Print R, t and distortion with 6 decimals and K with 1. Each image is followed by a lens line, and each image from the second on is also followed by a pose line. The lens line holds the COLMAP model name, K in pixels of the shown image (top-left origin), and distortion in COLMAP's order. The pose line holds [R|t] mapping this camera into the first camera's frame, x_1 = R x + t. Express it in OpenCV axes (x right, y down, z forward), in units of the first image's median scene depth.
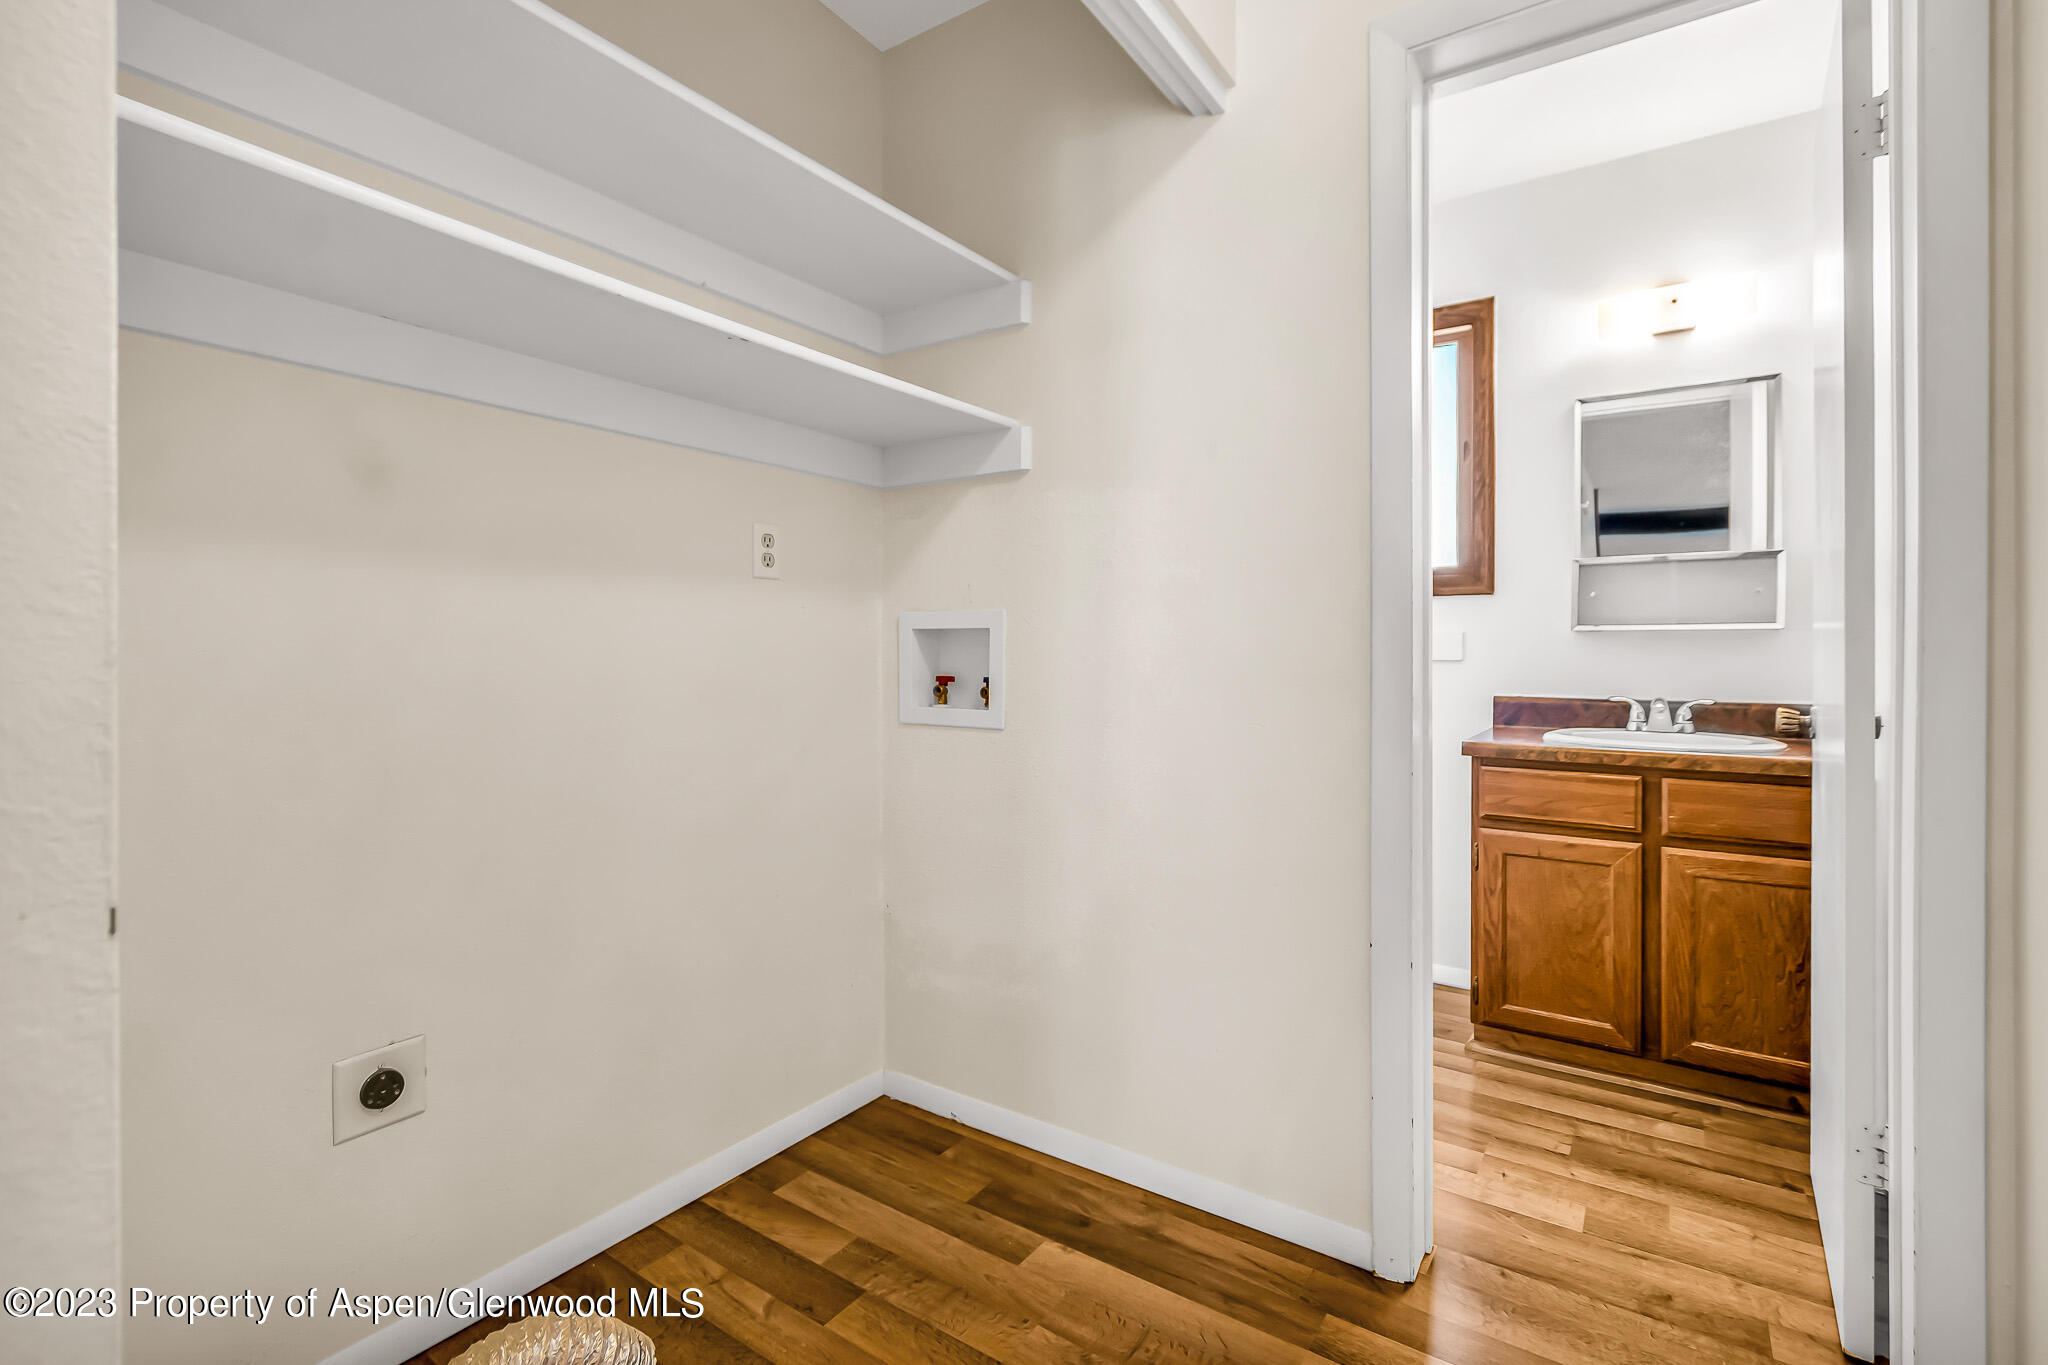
lens RADIAL K [[932.3, 0, 1019.7], [0, 932.3, 693.7], [0, 0, 1]] dist [0.000809, 0.000160]
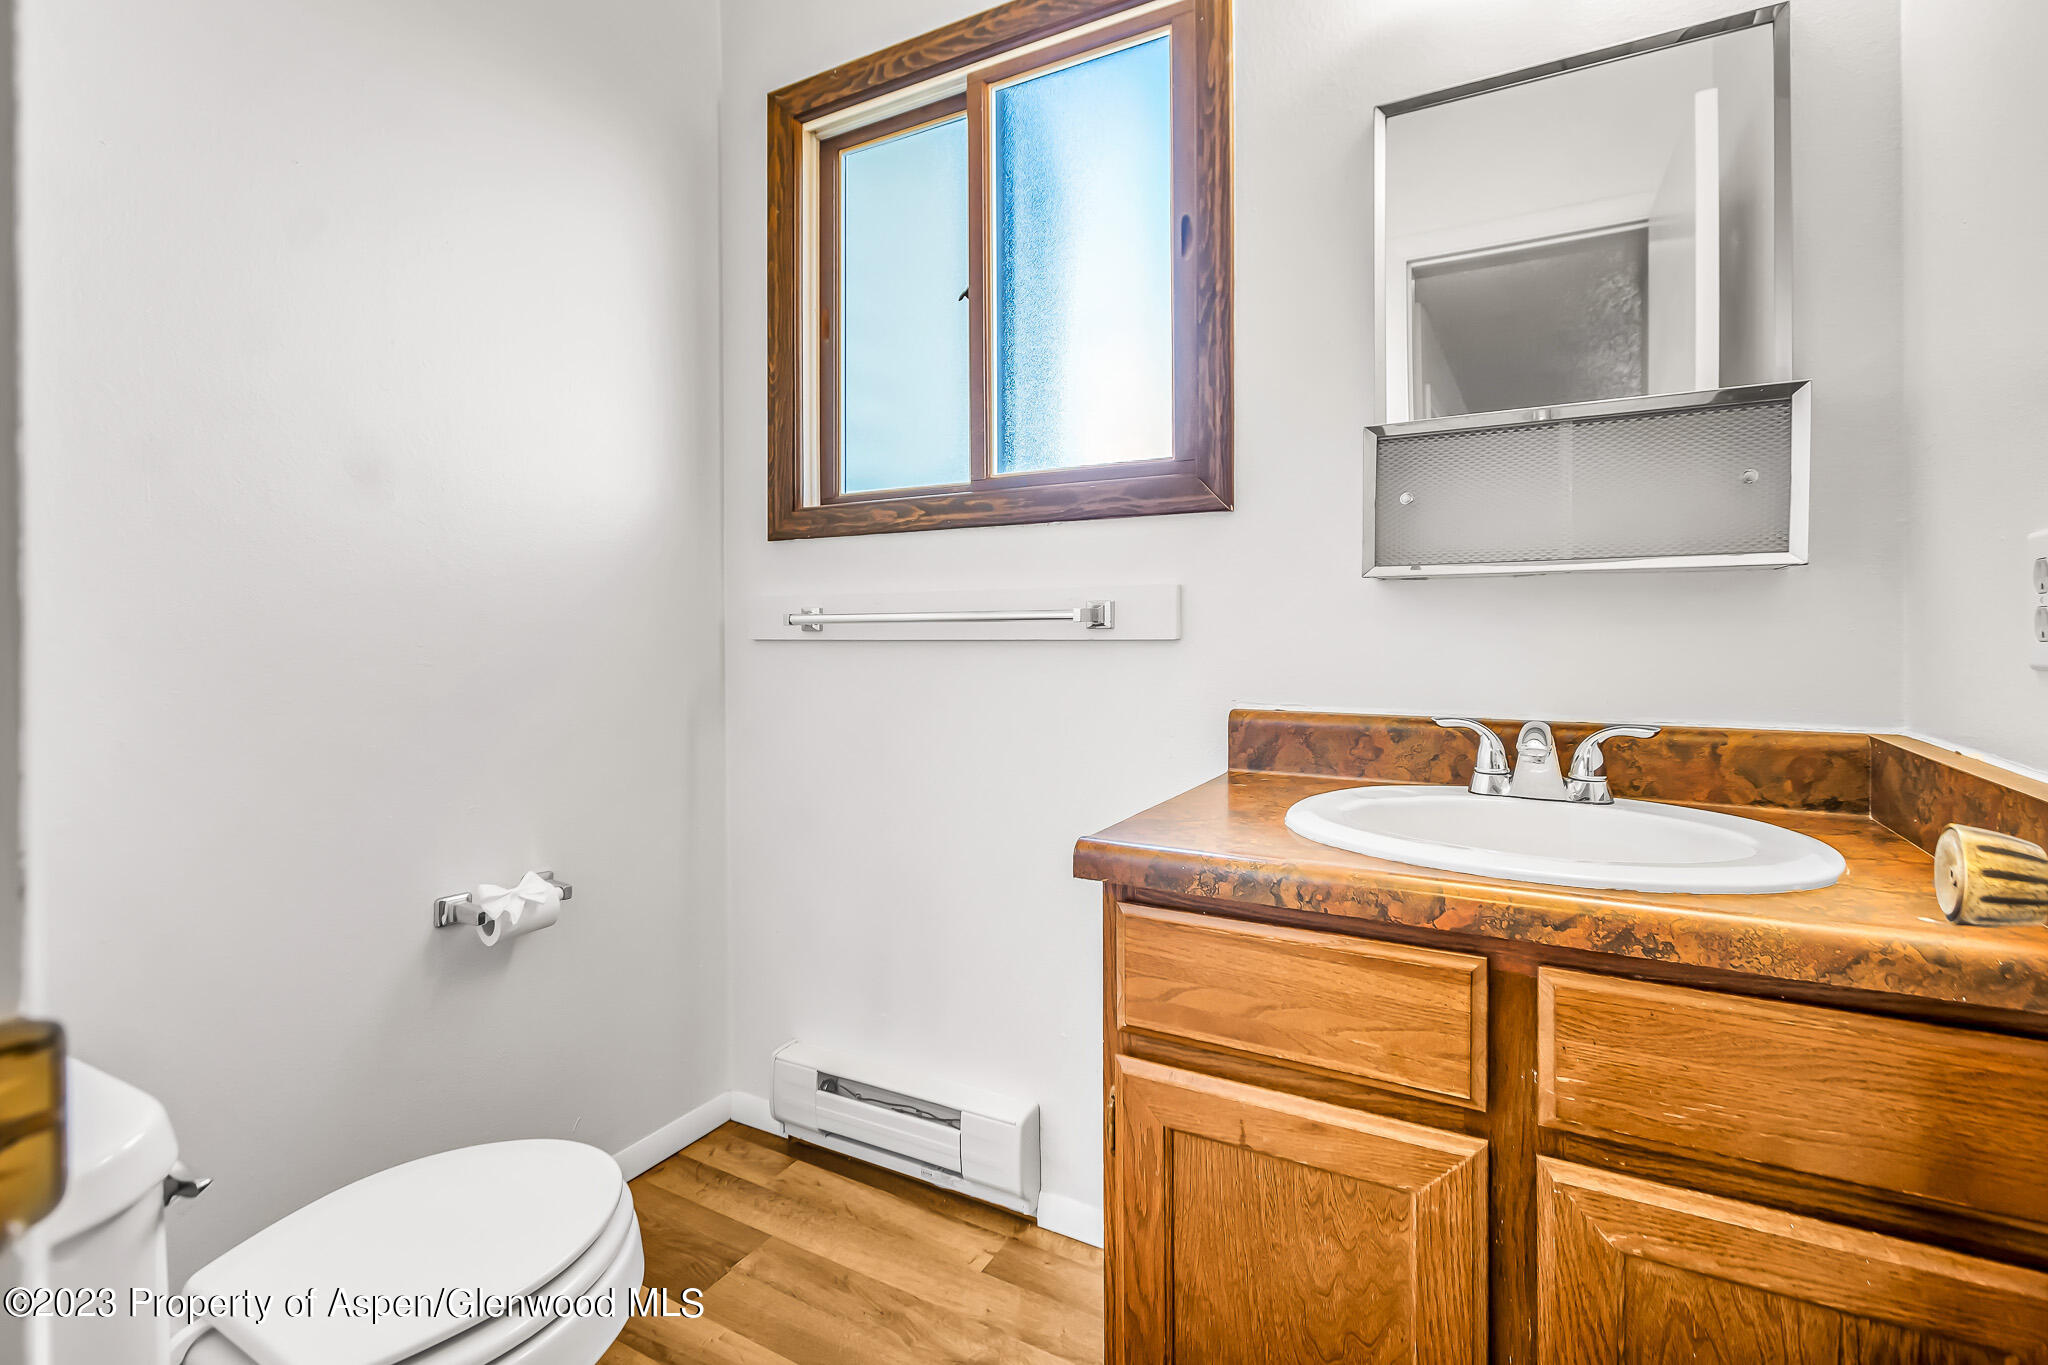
lens RADIAL K [[941.1, 0, 1024.0], [0, 941.1, 682.5], [0, 0, 1]] dist [0.000710, 0.000183]
pose [[0.995676, -0.010705, 0.092280, 0.434716], [0.009653, 0.999883, 0.011835, -0.024487], [-0.092396, -0.010893, 0.995663, 0.623566]]
